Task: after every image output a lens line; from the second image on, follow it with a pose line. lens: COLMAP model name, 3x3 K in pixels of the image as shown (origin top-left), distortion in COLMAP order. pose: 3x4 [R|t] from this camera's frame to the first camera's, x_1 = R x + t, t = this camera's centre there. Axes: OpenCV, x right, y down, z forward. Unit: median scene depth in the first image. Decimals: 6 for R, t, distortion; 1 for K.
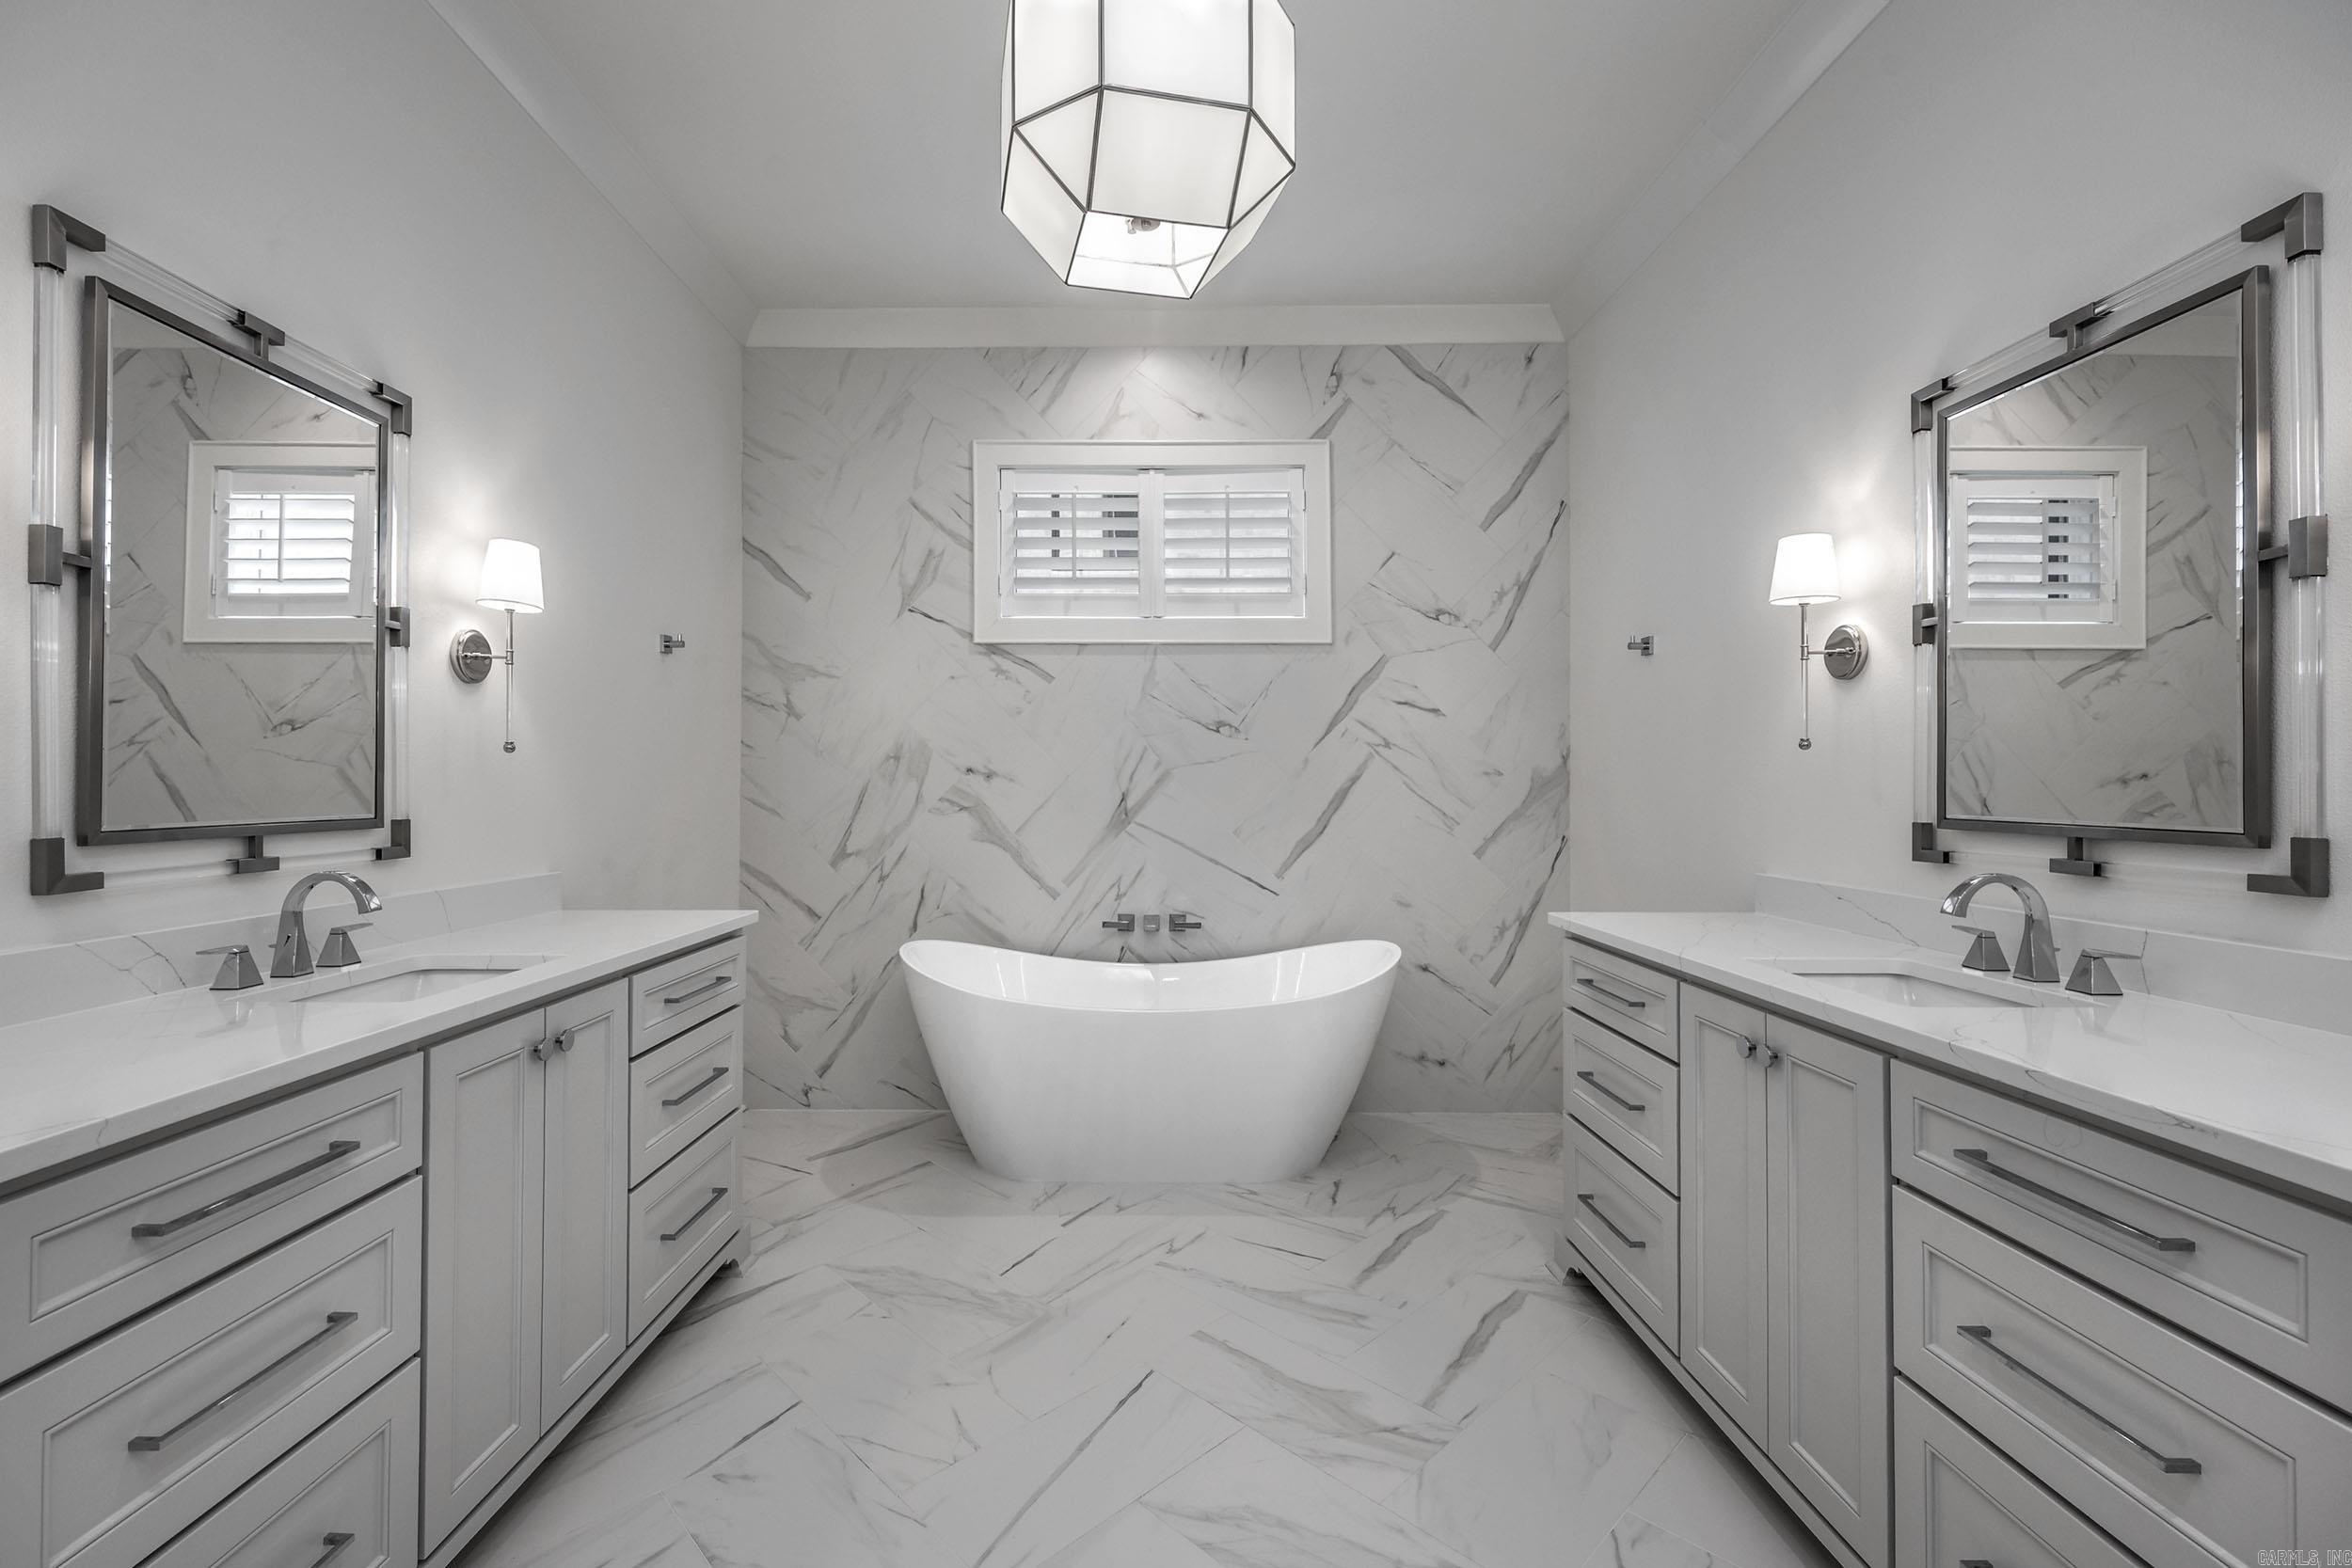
lens RADIAL K [[951.3, 0, 1176.0], [0, 951.3, 784.0], [0, 0, 1]] dist [-0.003524, 0.000058]
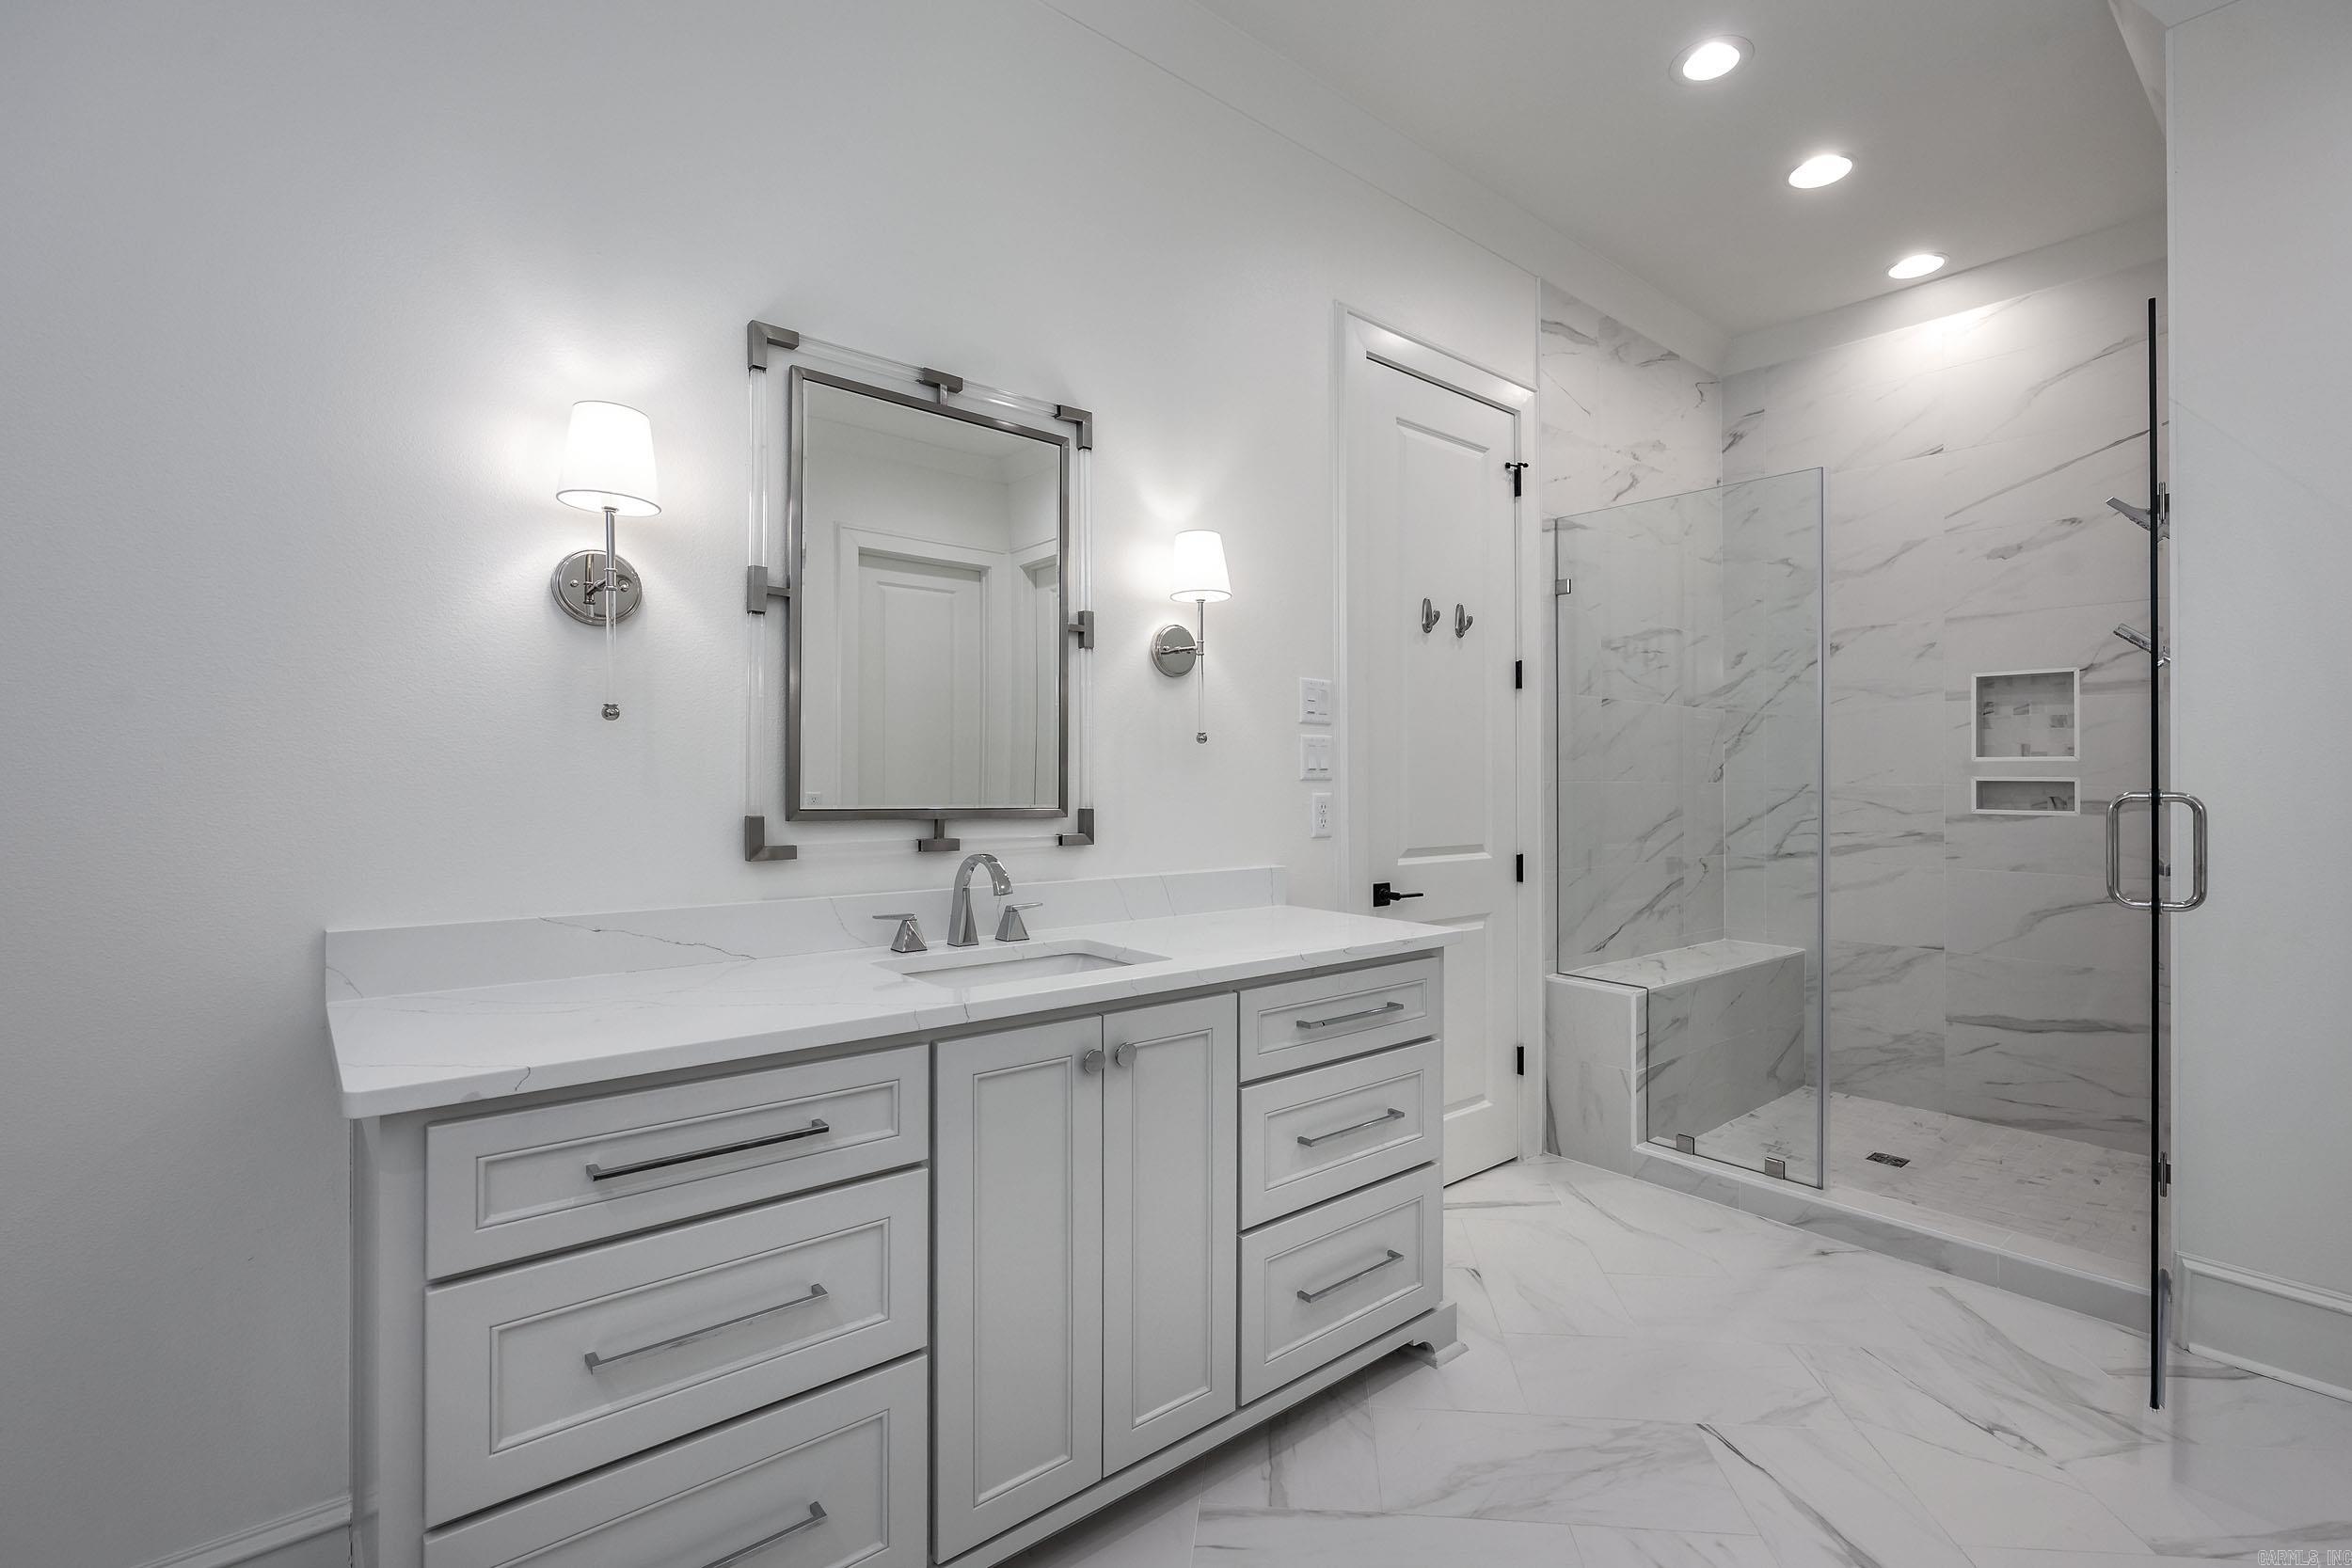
lens RADIAL K [[951.3, 0, 1176.0], [0, 951.3, 784.0], [0, 0, 1]] dist [-0.003524, 0.000058]
pose [[0.588549, 0.000020, -0.808462, 0.132173], [0.004198, 0.999986, 0.003081, 0.008371], [0.808451, -0.005207, 0.588541, 0.538759]]
